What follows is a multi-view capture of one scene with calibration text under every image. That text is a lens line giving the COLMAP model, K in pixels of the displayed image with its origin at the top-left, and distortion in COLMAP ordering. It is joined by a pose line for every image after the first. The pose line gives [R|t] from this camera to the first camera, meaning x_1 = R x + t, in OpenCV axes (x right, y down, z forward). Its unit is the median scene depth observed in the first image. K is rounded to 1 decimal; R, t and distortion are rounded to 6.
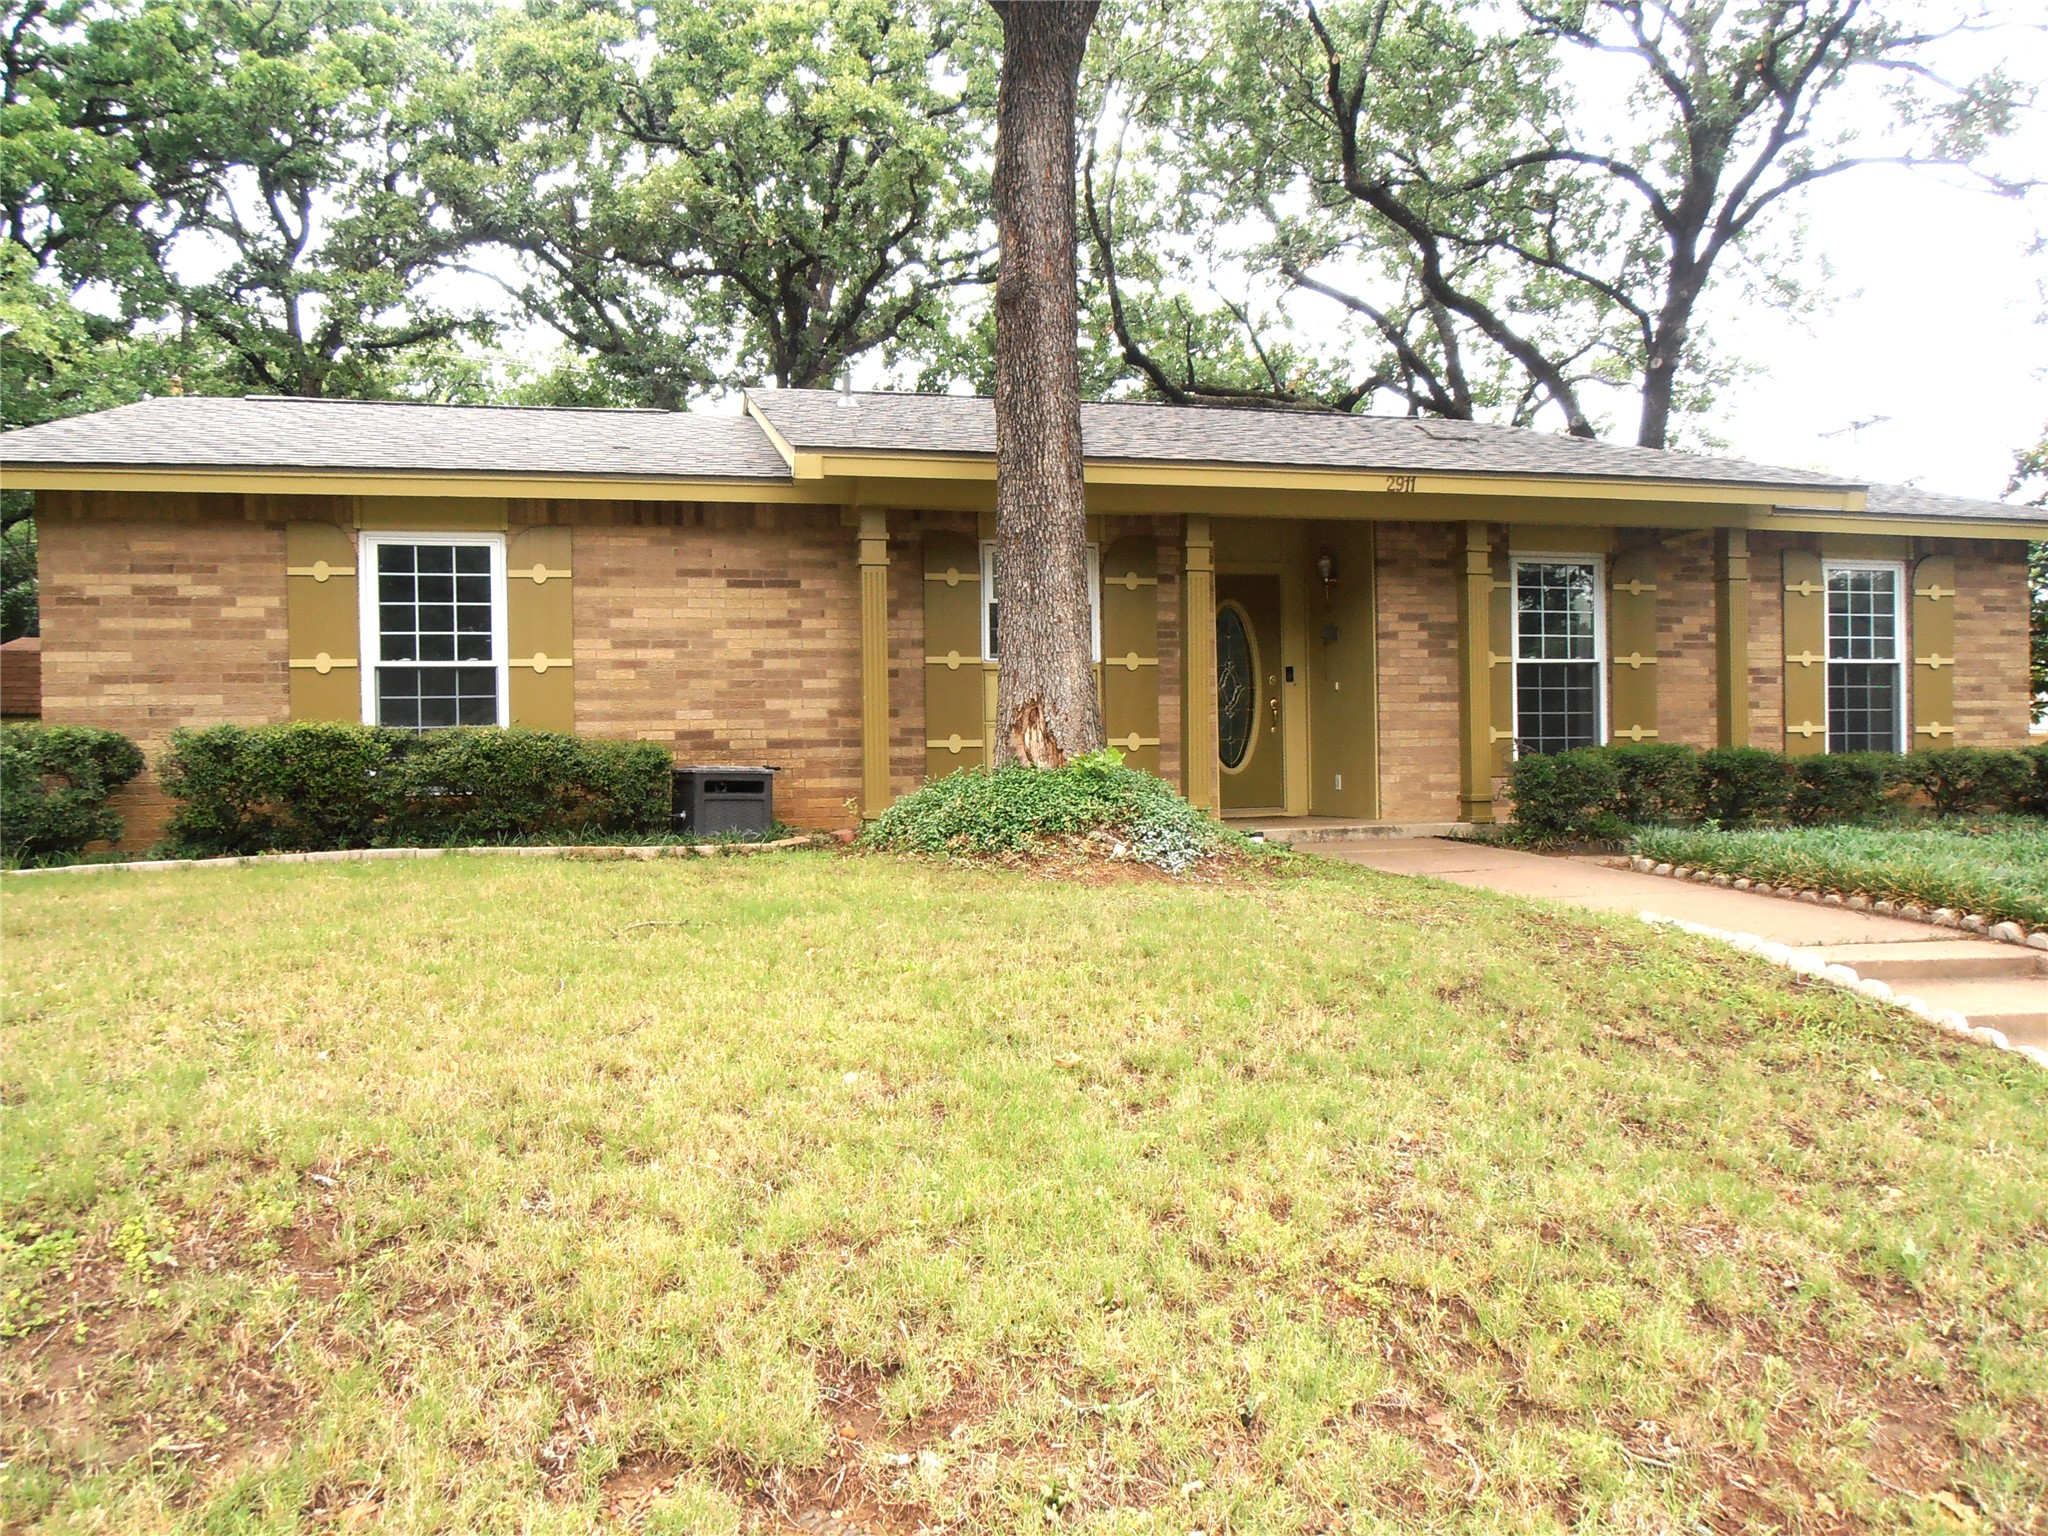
lens RADIAL K [[1443.4, 0, 1026.0], [0, 1443.4, 764.5], [0, 0, 1]] dist [-0.018355, 0.016551]
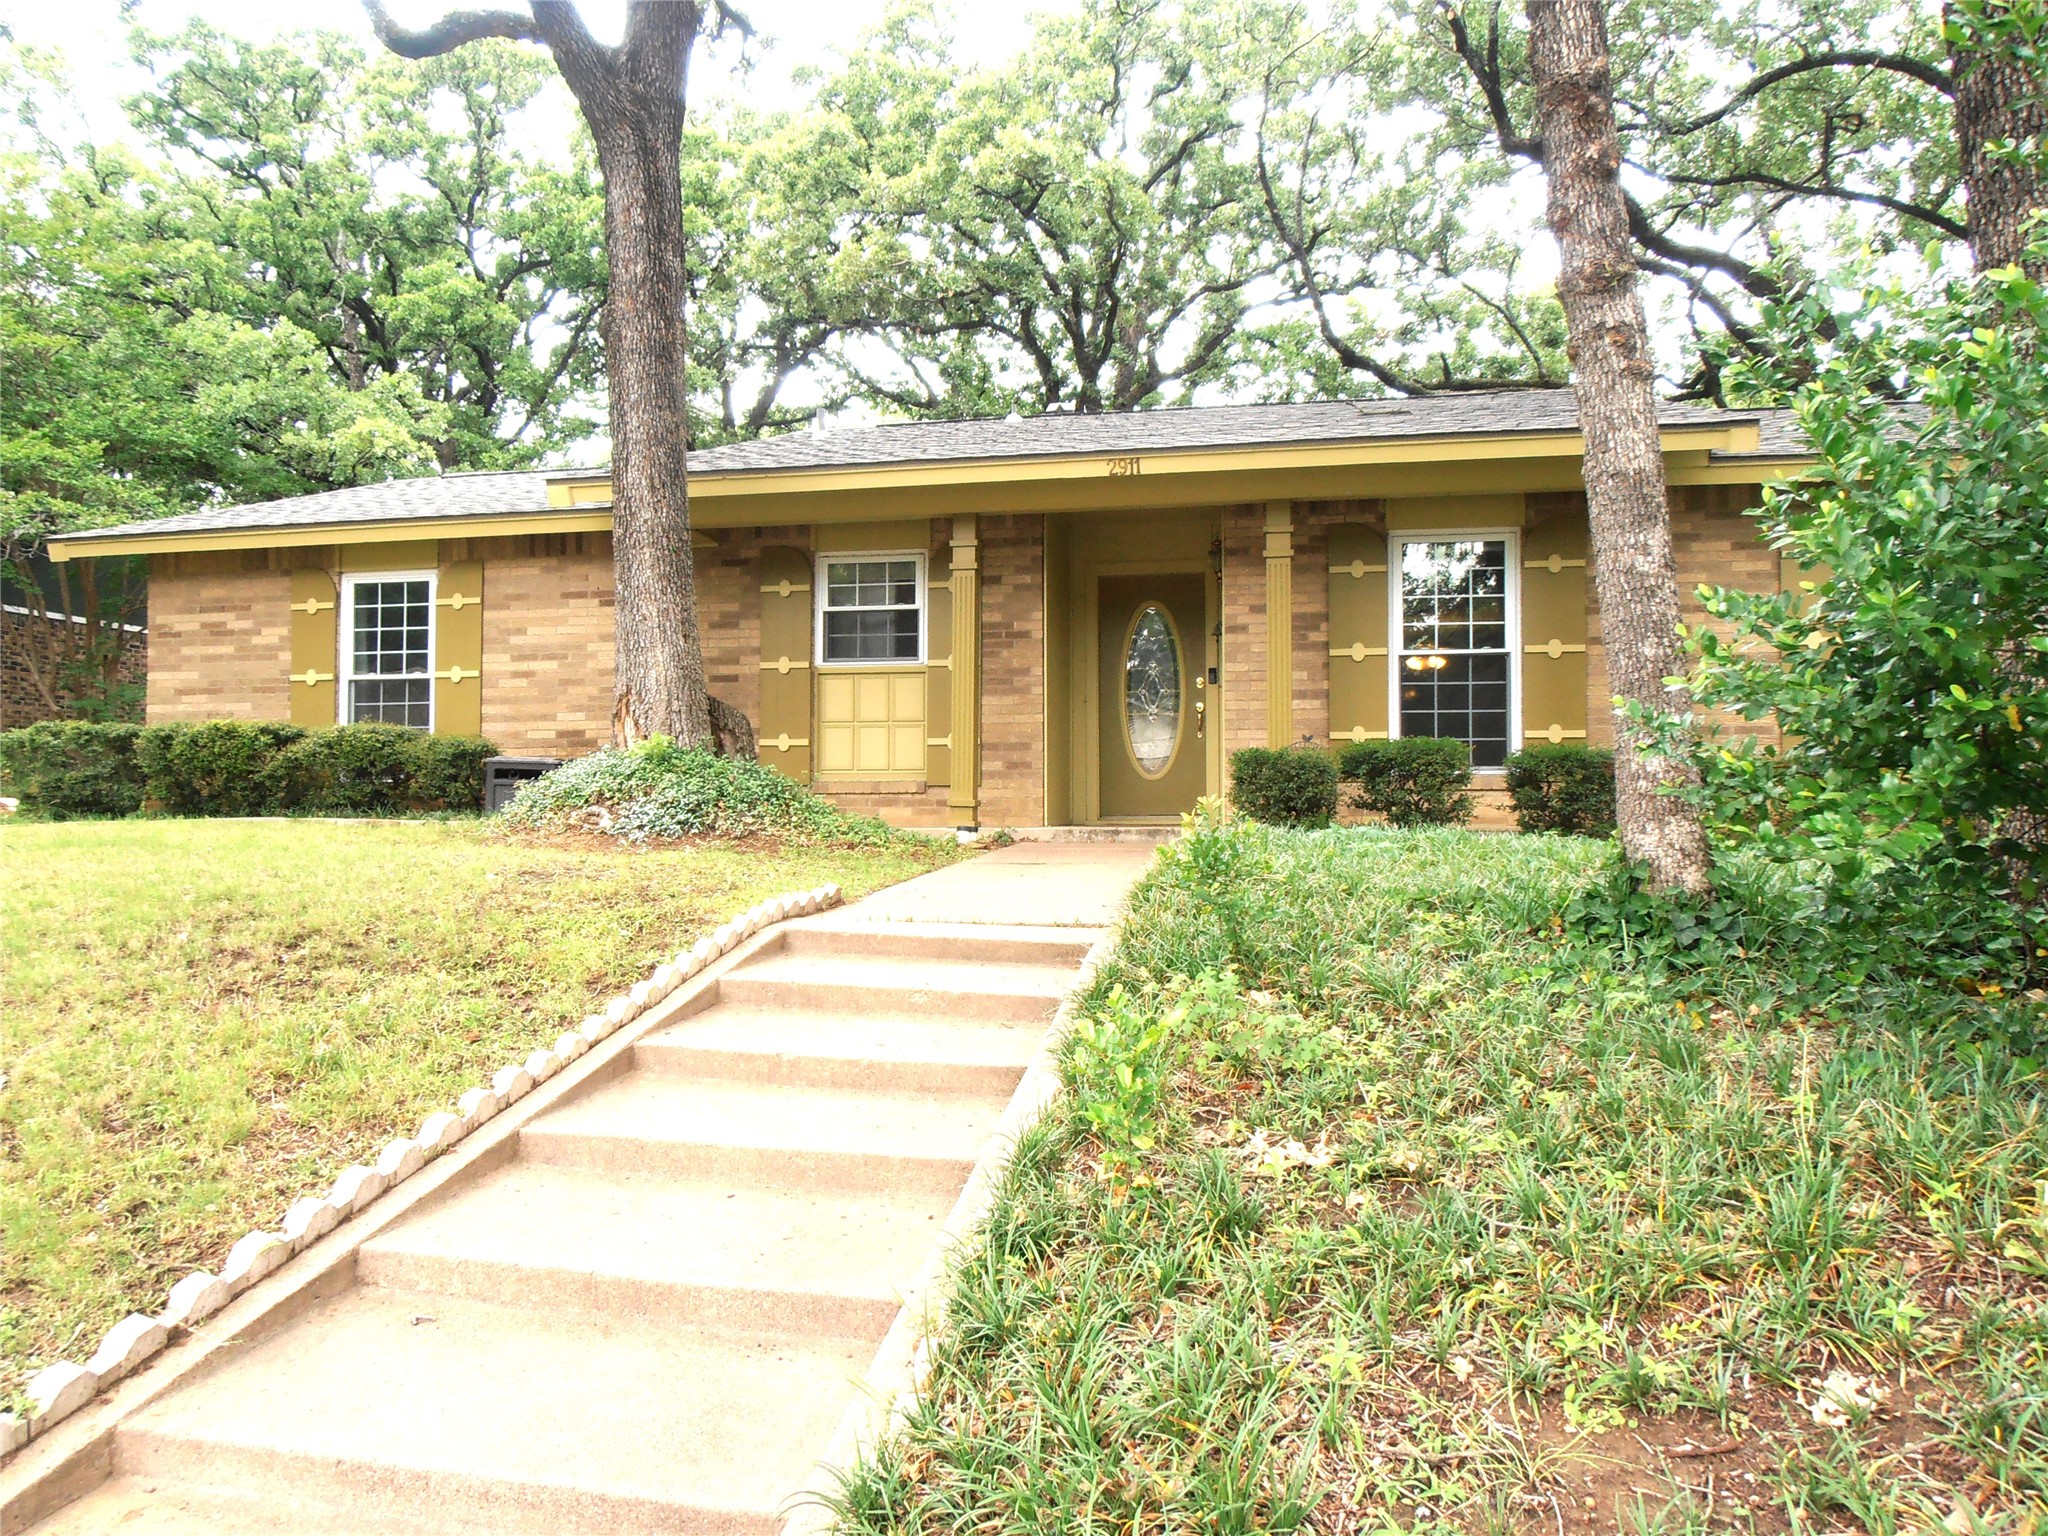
lens RADIAL K [[1442.8, 0, 1028.8], [0, 1442.8, 762.5], [0, 0, 1]] dist [-0.005454, 0.002898]
pose [[0.901175, 0.003479, -0.433442, 0.611612], [-0.016201, 0.999539, -0.025660, 0.026427], [0.433154, 0.030147, 0.900816, 0.115507]]
